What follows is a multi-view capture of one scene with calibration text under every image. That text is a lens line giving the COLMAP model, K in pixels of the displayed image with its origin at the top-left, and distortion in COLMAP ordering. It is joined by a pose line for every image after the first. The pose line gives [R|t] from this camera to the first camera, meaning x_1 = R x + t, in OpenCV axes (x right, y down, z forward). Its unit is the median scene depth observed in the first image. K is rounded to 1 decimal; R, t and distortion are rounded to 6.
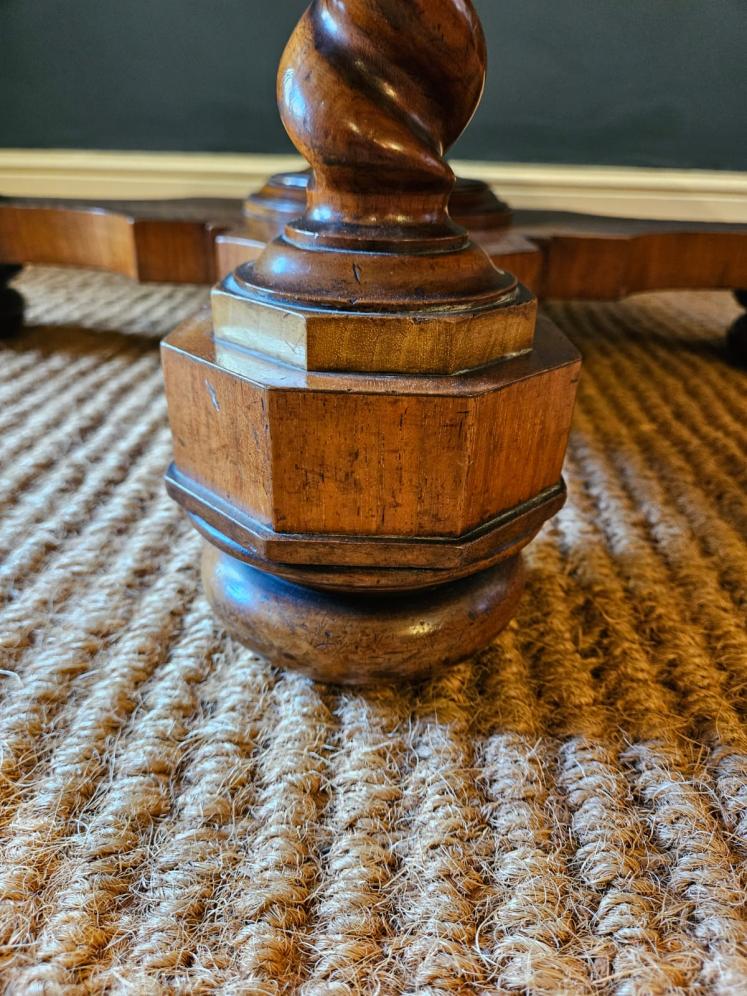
lens RADIAL K [[704.7, 0, 378.4], [0, 704.7, 505.5], [0, 0, 1]] dist [0.003602, -0.018947]
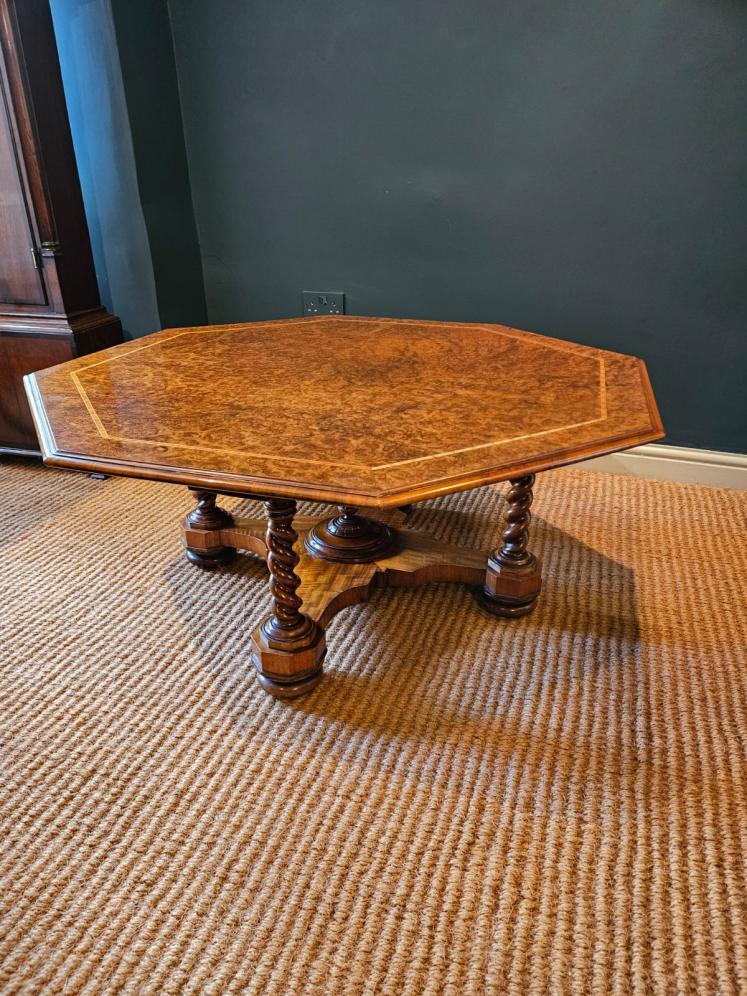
lens RADIAL K [[673.9, 0, 363.6], [0, 673.9, 495.4], [0, 0, 1]] dist [0.067468, -0.064524]
pose [[0.959650, 0.081406, -0.269155, 1.947111], [-0.098840, 0.993752, -0.051843, -1.136111], [0.263253, 0.076355, 0.961700, -4.138977]]
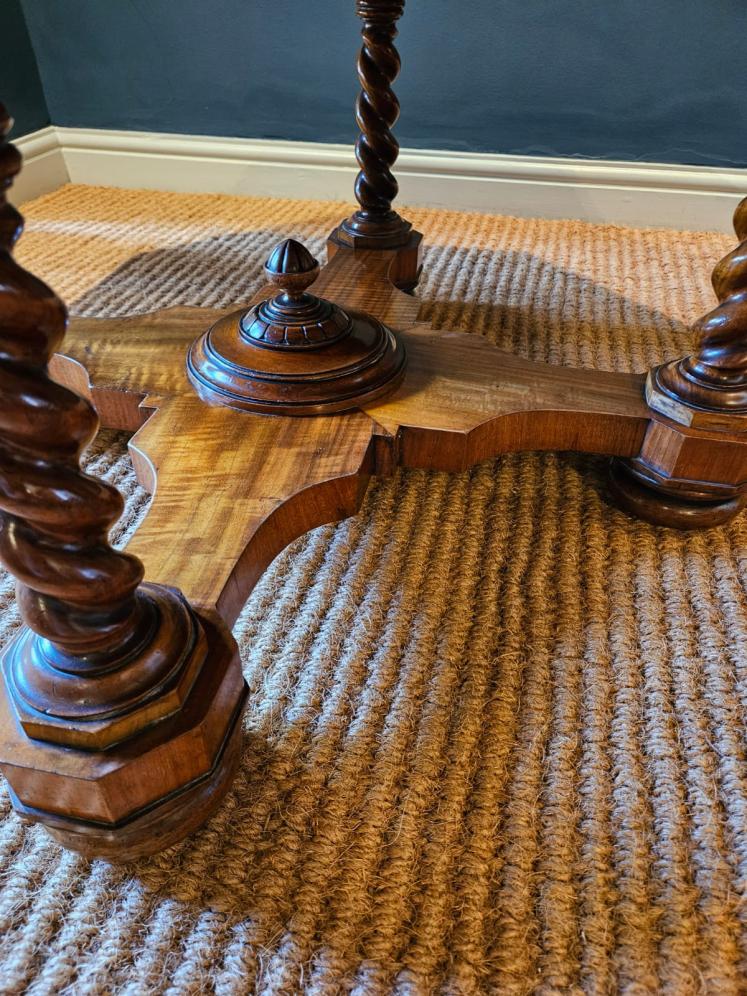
lens RADIAL K [[673.9, 0, 366.8], [0, 673.9, 499.8], [0, 0, 1]] dist [0.067468, -0.064524]
pose [[0.980704, 0.099210, -0.168457, 0.829573], [-0.068159, 0.981116, 0.181013, -0.977275], [0.183234, -0.166039, 0.968946, -0.385714]]
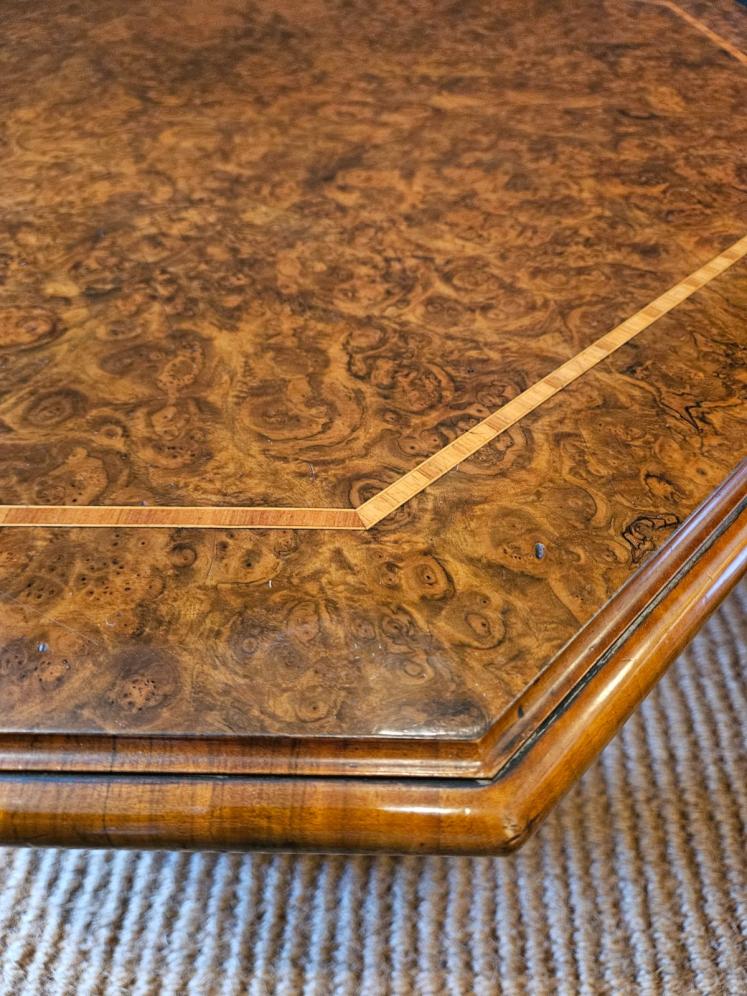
lens RADIAL K [[704.7, 0, 366.3], [0, 704.7, 490.1], [0, 0, 1]] dist [0.003602, -0.018947]
pose [[0.998960, -0.029084, -0.035108, 0.966741], [0.037915, 0.957627, 0.285506, -1.795990], [0.025317, -0.286540, 0.957734, -1.231723]]
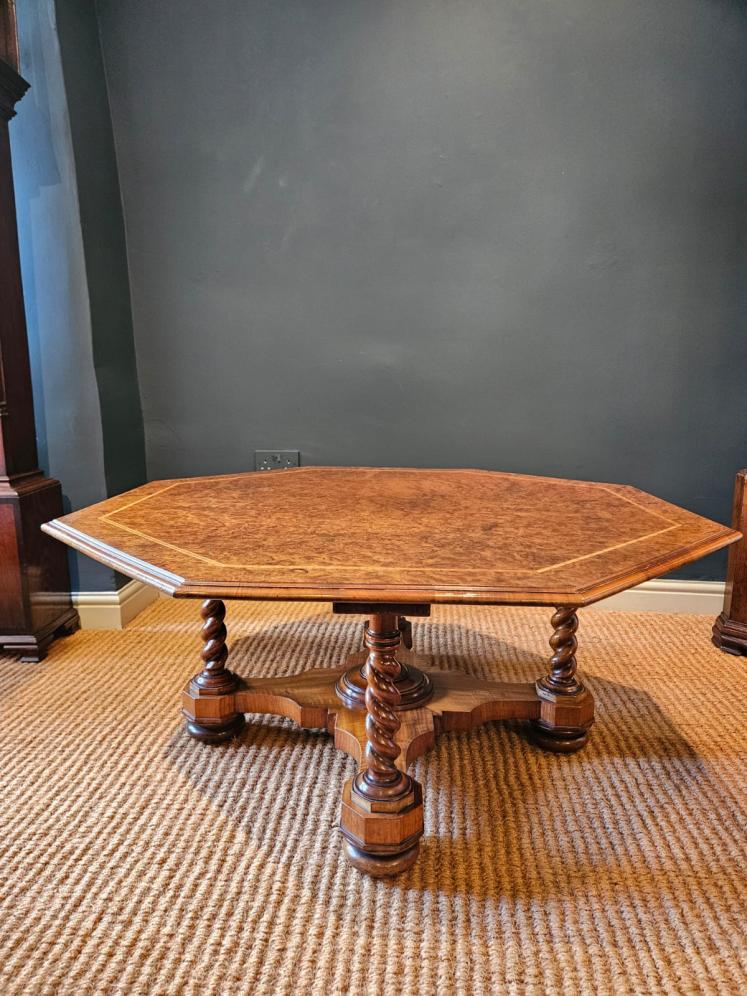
lens RADIAL K [[673.9, 0, 367.3], [0, 673.9, 489.3], [0, 0, 1]] dist [0.067468, -0.064524]
pose [[0.999030, -0.027398, -0.034471, 0.109824], [0.014542, 0.944212, -0.329017, -0.692504], [0.041562, 0.328197, 0.943695, -4.166429]]
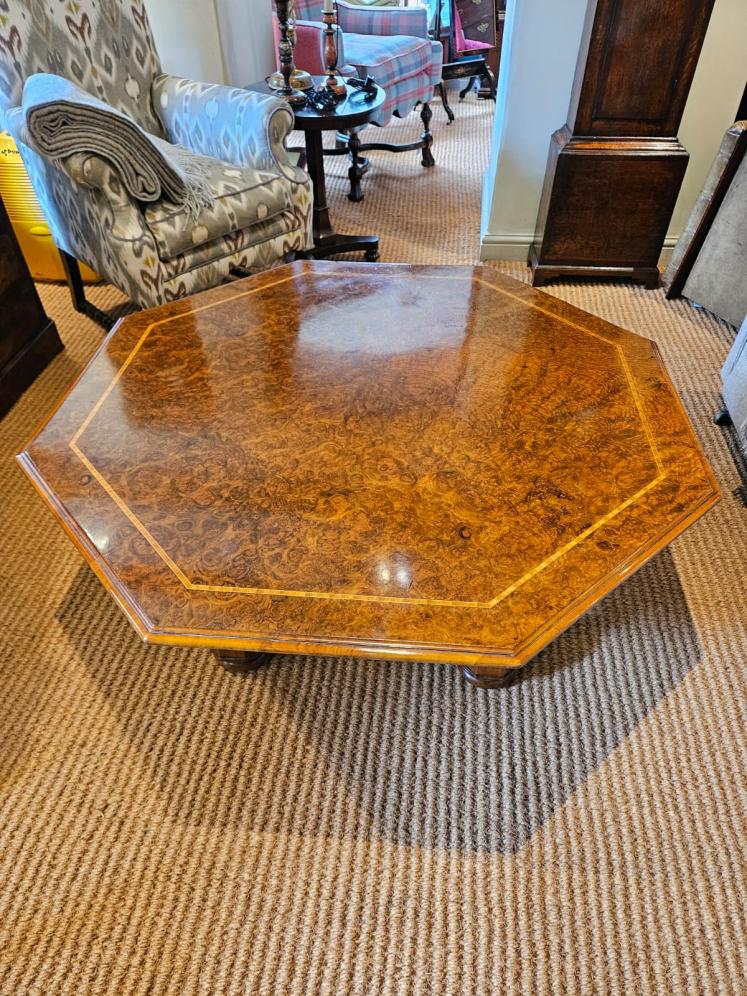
lens RADIAL K [[673.9, 0, 371.4], [0, 673.9, 491.6], [0, 0, 1]] dist [0.067468, -0.064524]
pose [[0.655468, 0.486763, -0.577429, 3.776935], [-0.337760, 0.872796, 0.352343, -3.849633], [0.675485, -0.035917, 0.736498, -2.651127]]
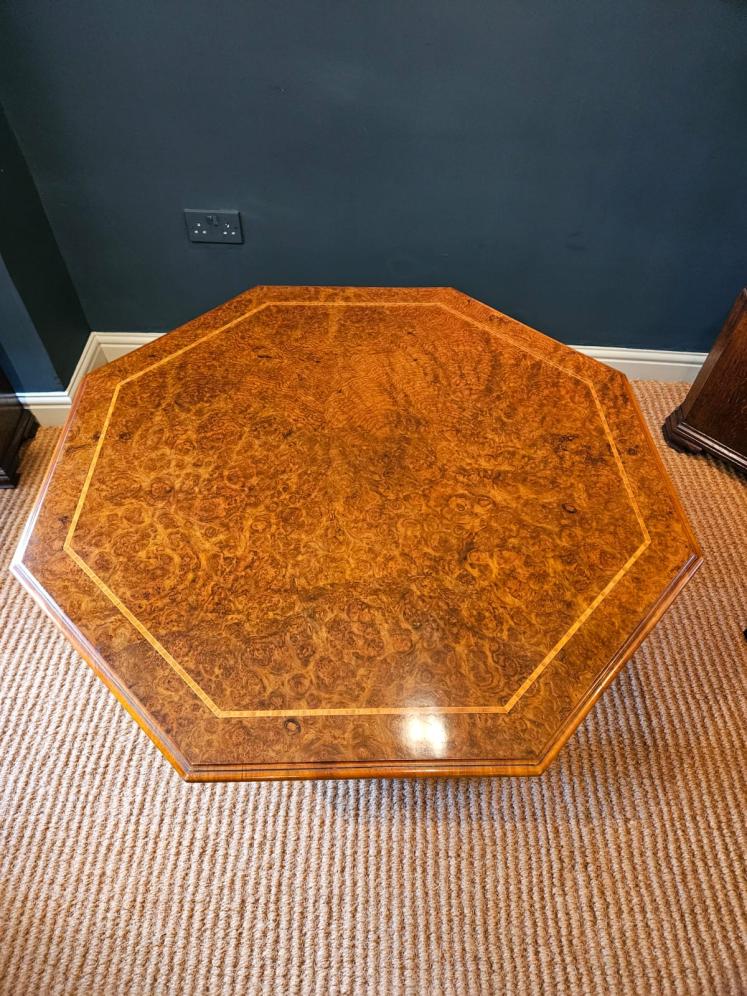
lens RADIAL K [[673.9, 0, 365.8], [0, 673.9, 492.5], [0, 0, 1]] dist [0.067468, -0.064524]
pose [[0.998956, -0.044772, 0.009126, 0.063137], [0.038297, 0.929339, 0.367235, -4.391022], [-0.024923, -0.366502, 0.930083, -3.840577]]
